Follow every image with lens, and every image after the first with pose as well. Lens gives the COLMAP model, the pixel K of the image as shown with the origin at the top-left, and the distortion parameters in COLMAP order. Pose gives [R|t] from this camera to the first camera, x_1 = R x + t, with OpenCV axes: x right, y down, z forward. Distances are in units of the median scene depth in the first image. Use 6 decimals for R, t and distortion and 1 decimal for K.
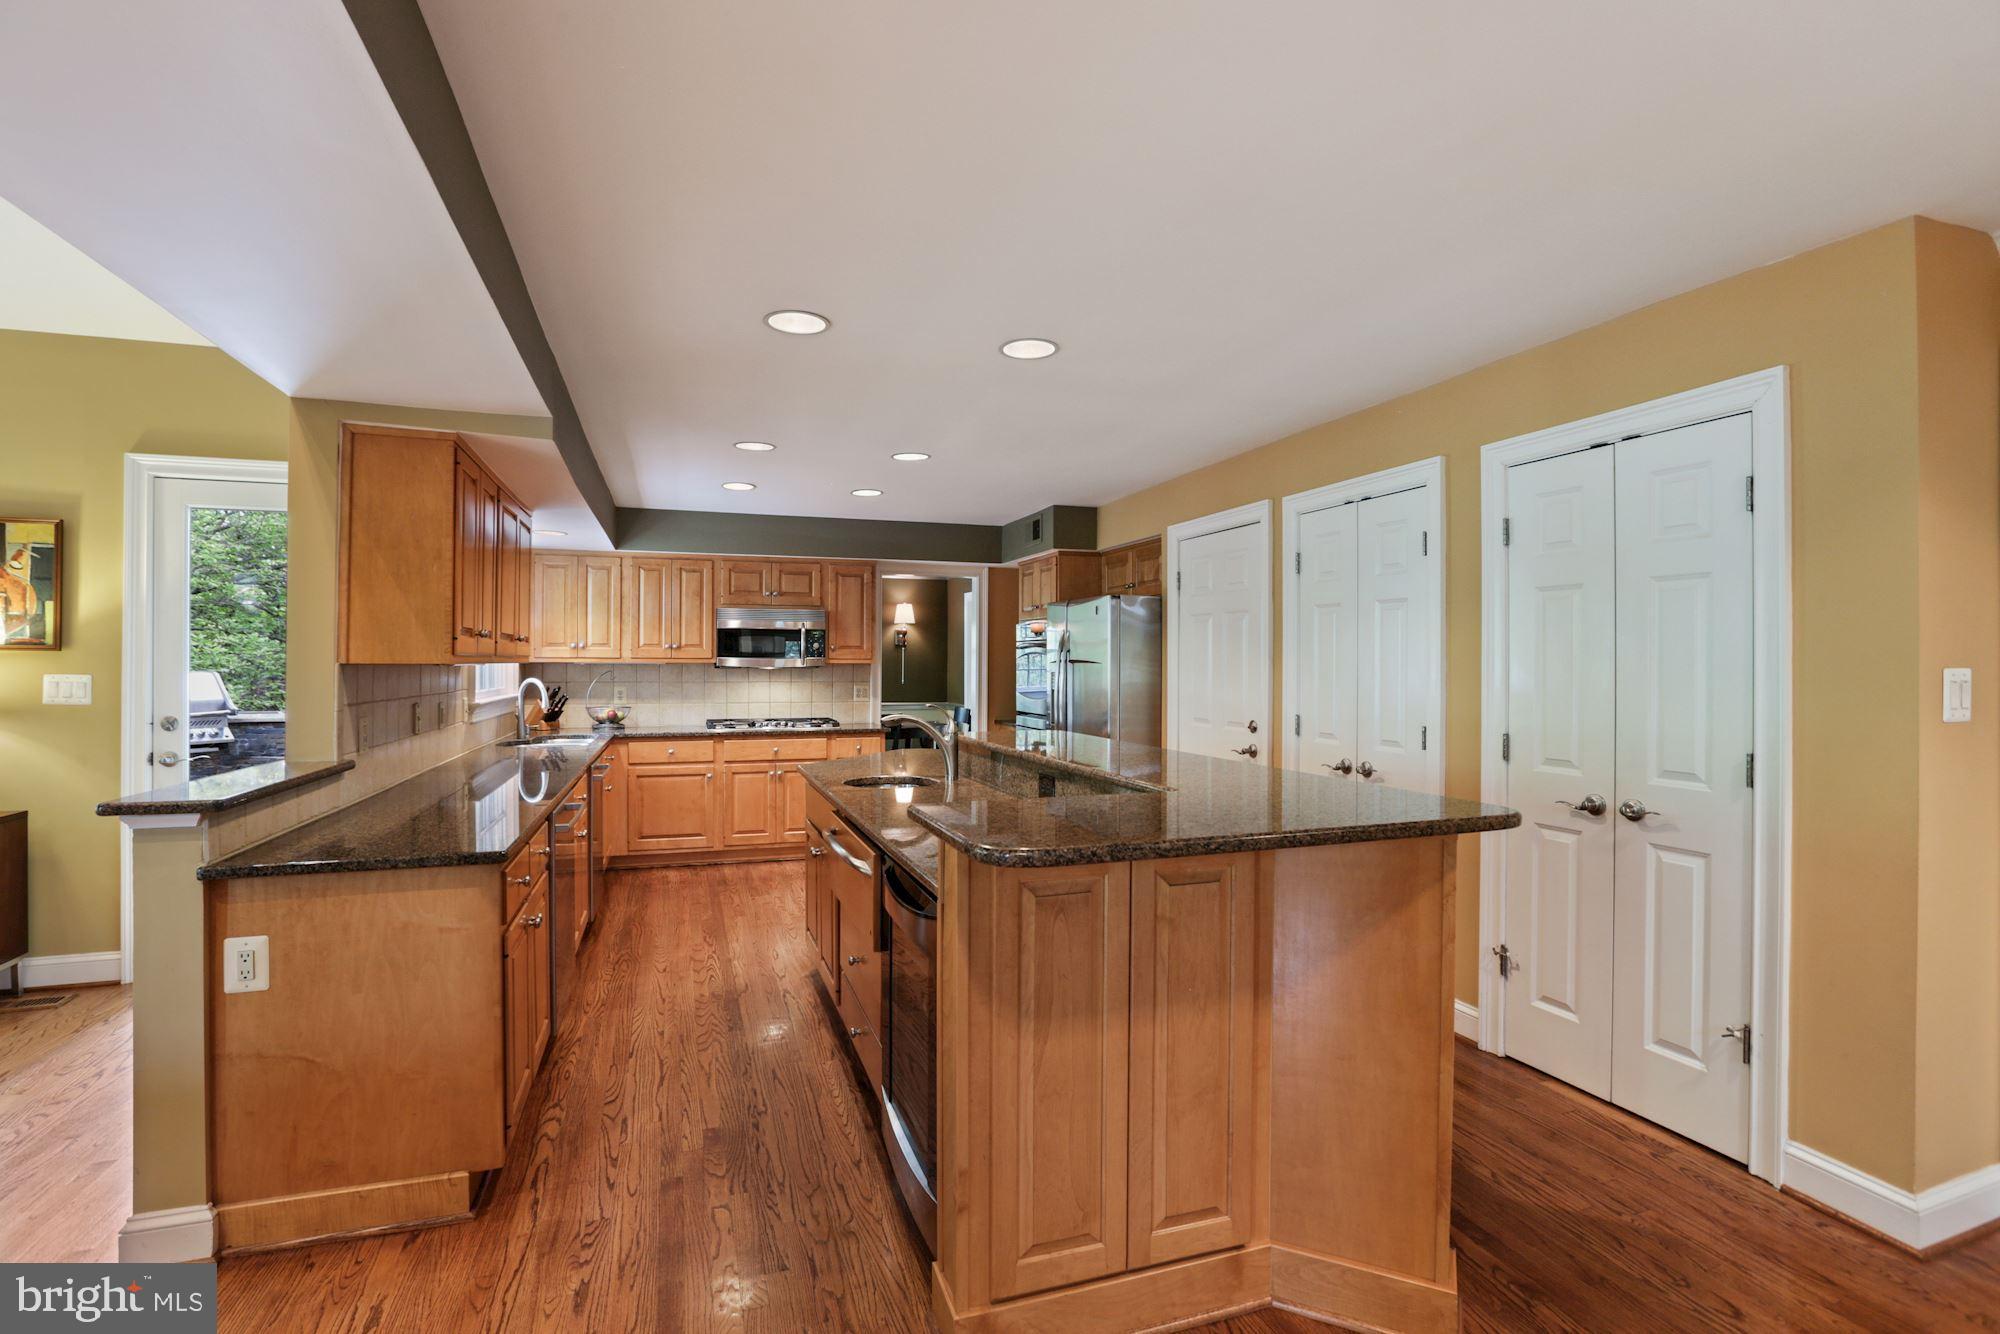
lens RADIAL K [[918.4, 0, 993.9], [0, 918.4, 663.5], [0, 0, 1]] dist [-0.031483, 0.005446]
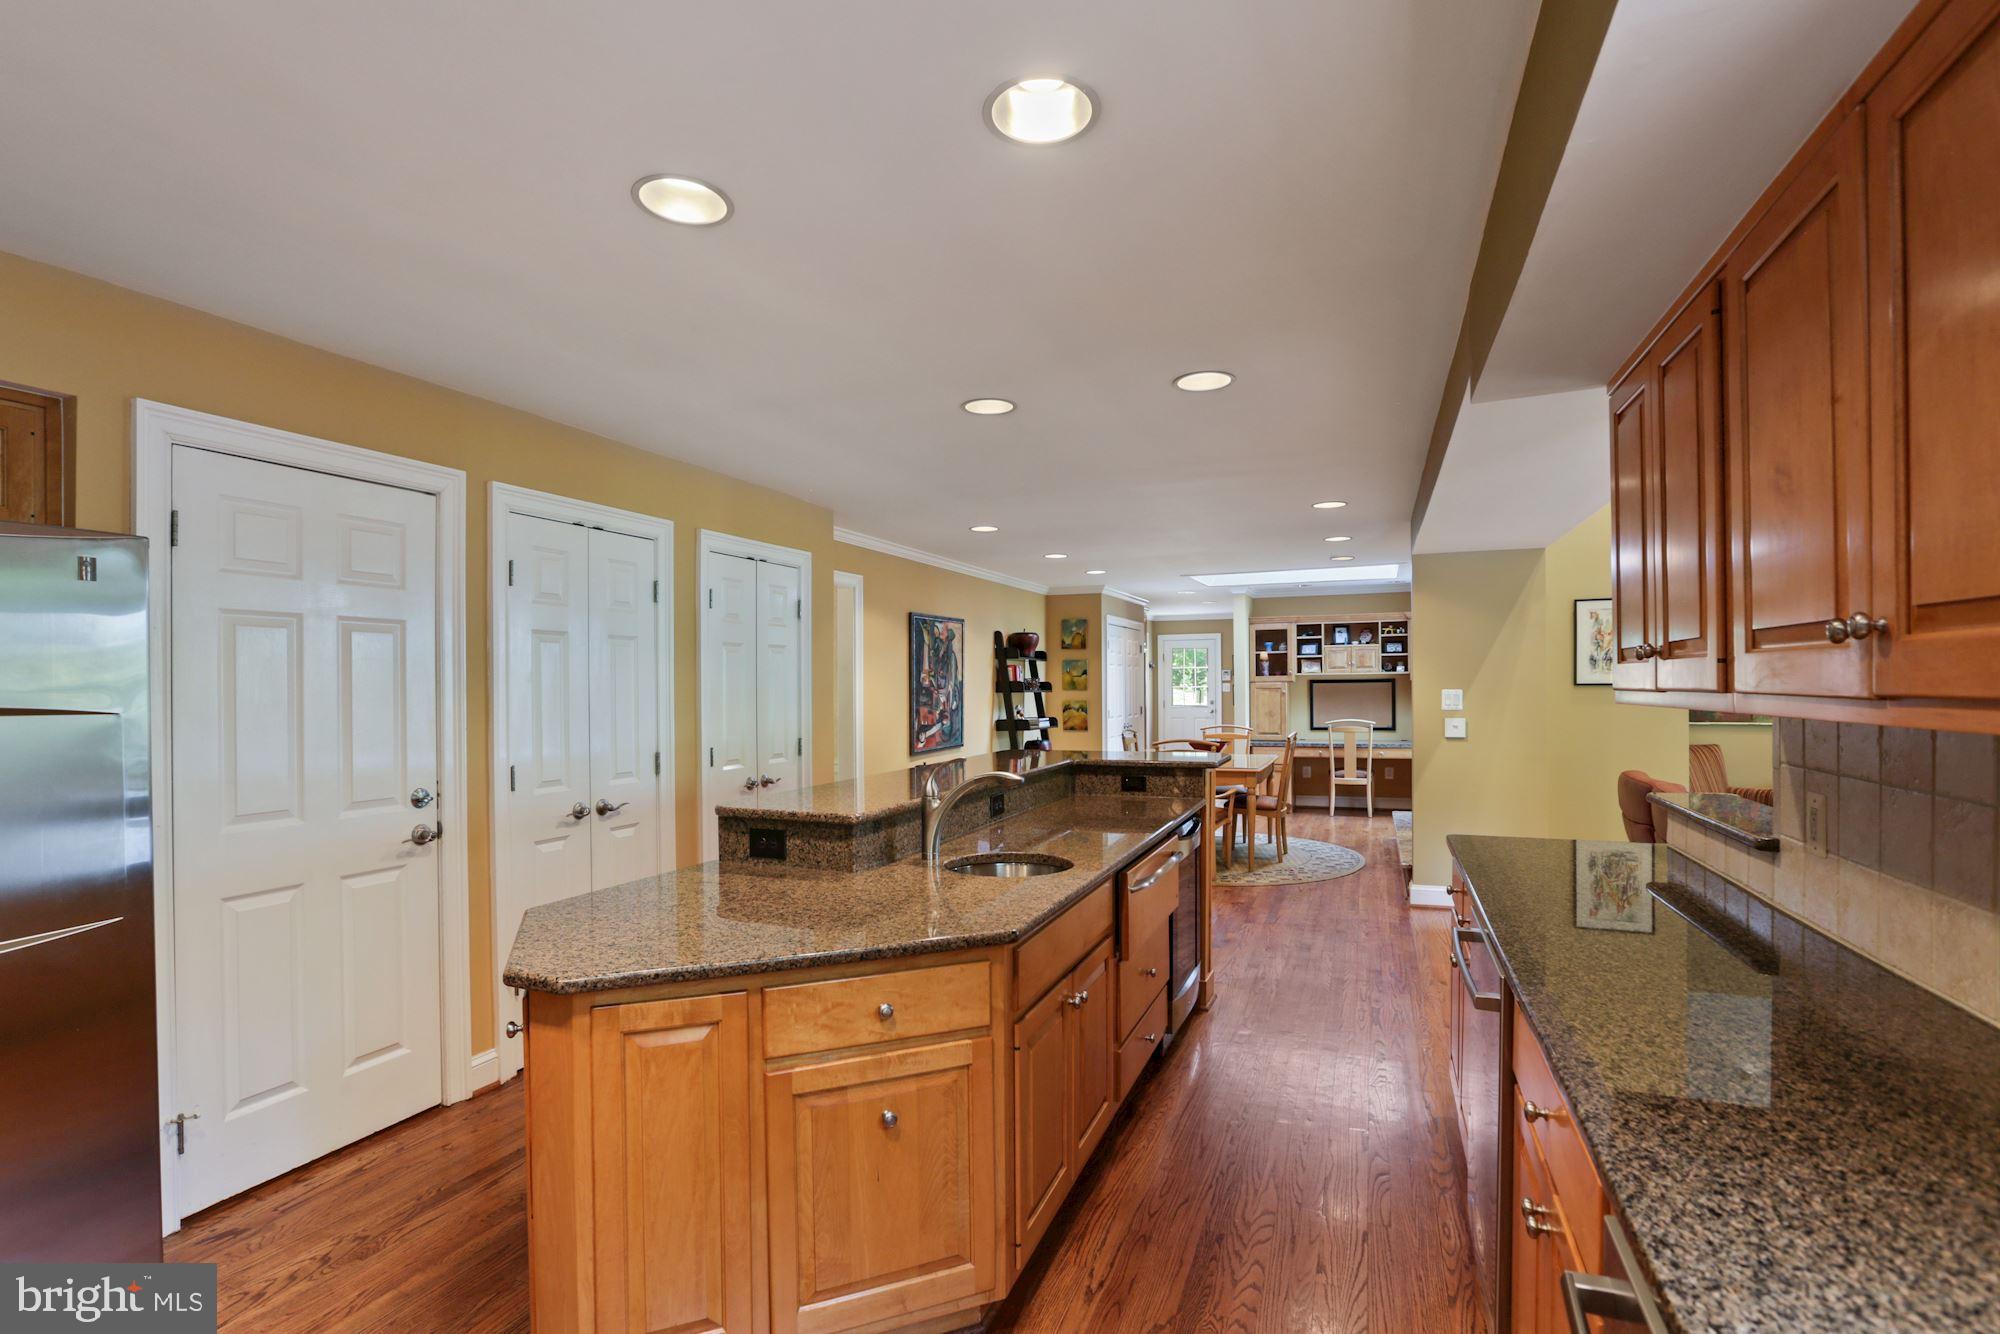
lens RADIAL K [[918.4, 0, 996.6], [0, 918.4, 679.7], [0, 0, 1]] dist [-0.031483, 0.005446]
pose [[-0.746929, 0.005856, 0.664877, -0.587233], [0.005851, 0.999980, -0.002234, -0.016001], [-0.664878, 0.002222, -0.746949, 1.536939]]
